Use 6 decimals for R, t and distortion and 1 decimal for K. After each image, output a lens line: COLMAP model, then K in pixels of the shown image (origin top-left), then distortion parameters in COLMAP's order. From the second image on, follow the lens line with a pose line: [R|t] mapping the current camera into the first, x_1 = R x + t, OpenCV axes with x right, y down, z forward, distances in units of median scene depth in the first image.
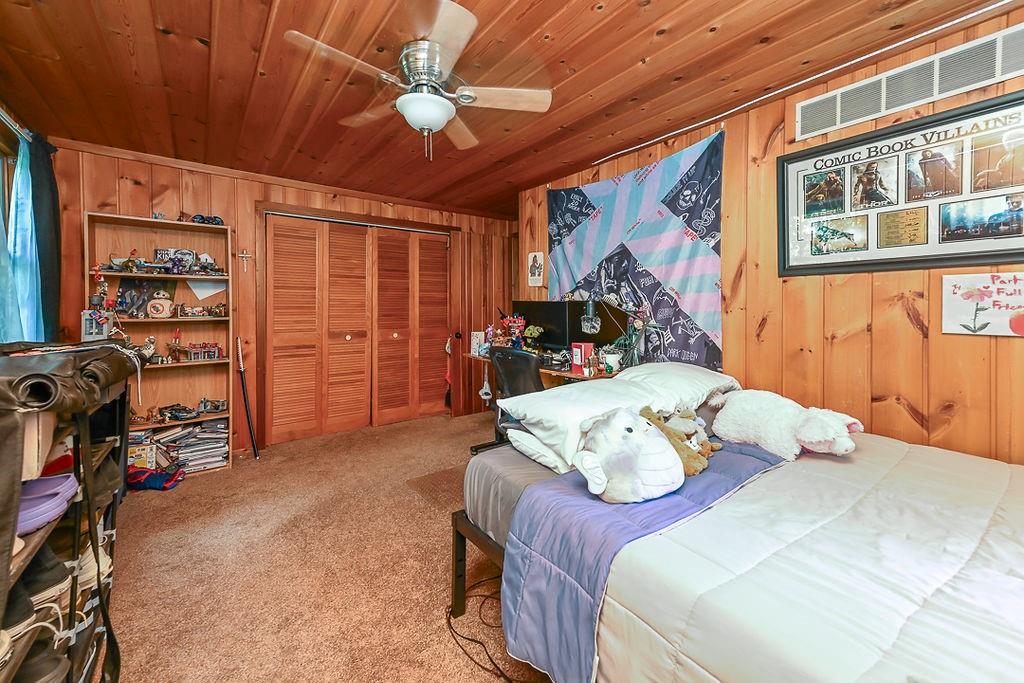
lens RADIAL K [[409.5, 0, 511.7], [0, 409.5, 312.3], [0, 0, 1]] dist [0.015127, 0.000164]
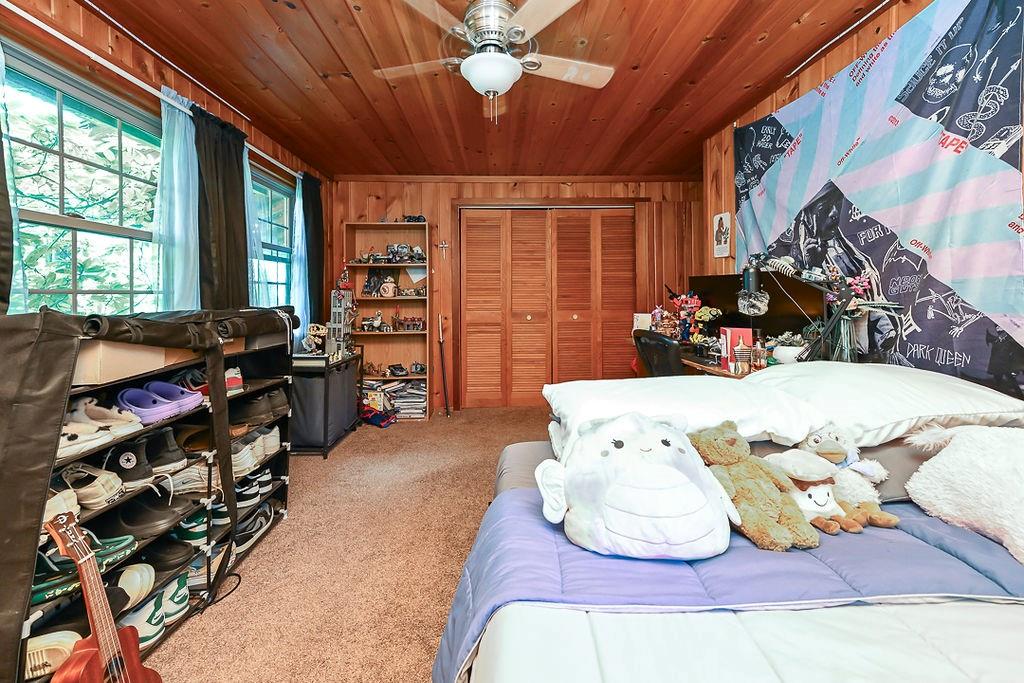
lens RADIAL K [[413.8, 0, 509.6], [0, 413.8, 295.8], [0, 0, 1]] dist [0.021919, 0.000595]
pose [[0.814478, -0.005437, -0.580169, 0.234294], [0.000021, 0.999956, -0.009341, 0.021695], [0.580194, 0.007596, 0.814443, 0.147667]]
